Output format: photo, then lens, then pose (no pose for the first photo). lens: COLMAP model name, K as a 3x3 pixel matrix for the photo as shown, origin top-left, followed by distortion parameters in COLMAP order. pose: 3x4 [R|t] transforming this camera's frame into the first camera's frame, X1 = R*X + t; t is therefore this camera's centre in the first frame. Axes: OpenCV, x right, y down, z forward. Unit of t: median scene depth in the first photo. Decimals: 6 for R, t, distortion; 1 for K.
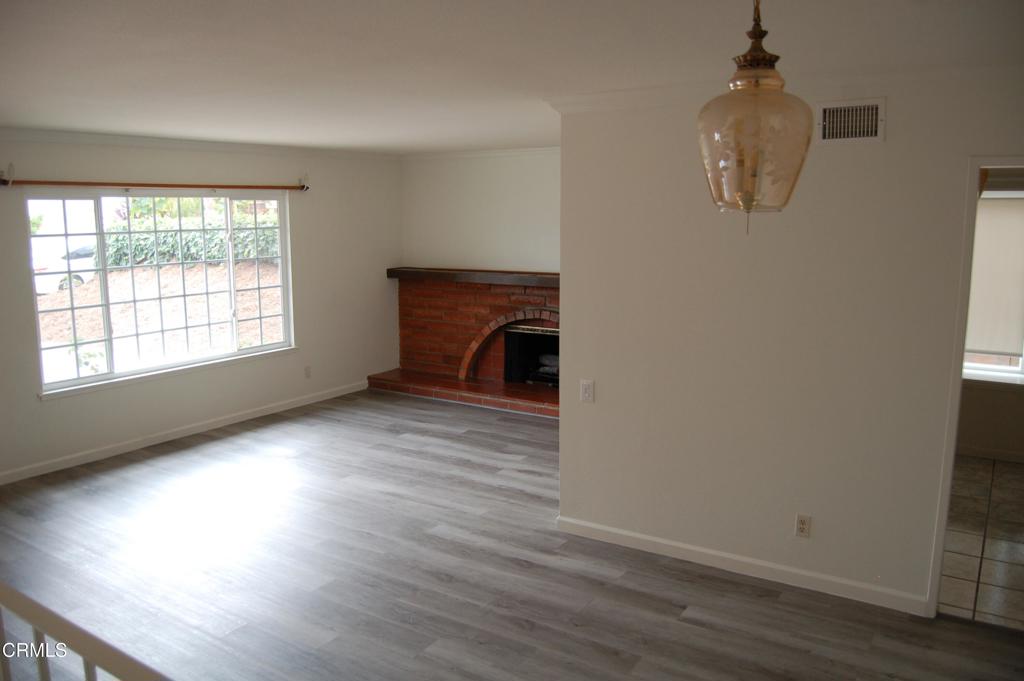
lens RADIAL K [[801.4, 0, 517.9], [0, 801.4, 350.0], [0, 0, 1]] dist [-0.093277, 0.039251]
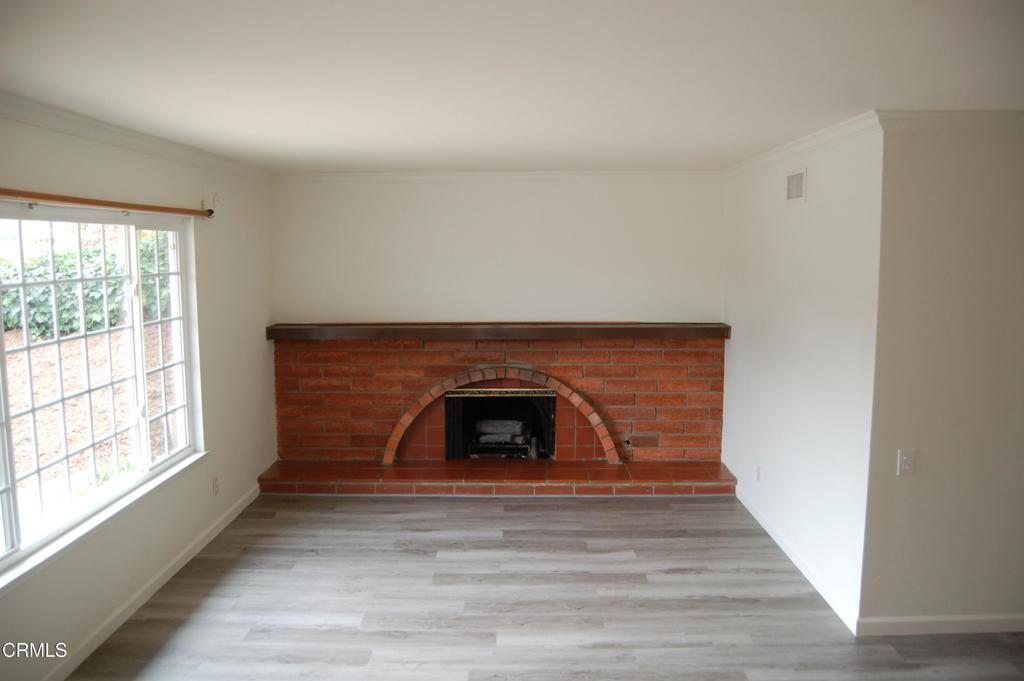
lens RADIAL K [[801.4, 0, 507.0], [0, 801.4, 351.1], [0, 0, 1]] dist [-0.093277, 0.039251]
pose [[0.845871, -0.068021, 0.529032, -0.451037], [0.091621, 0.995622, -0.018480, -0.057419], [-0.525459, 0.064102, 0.848400, 0.334830]]
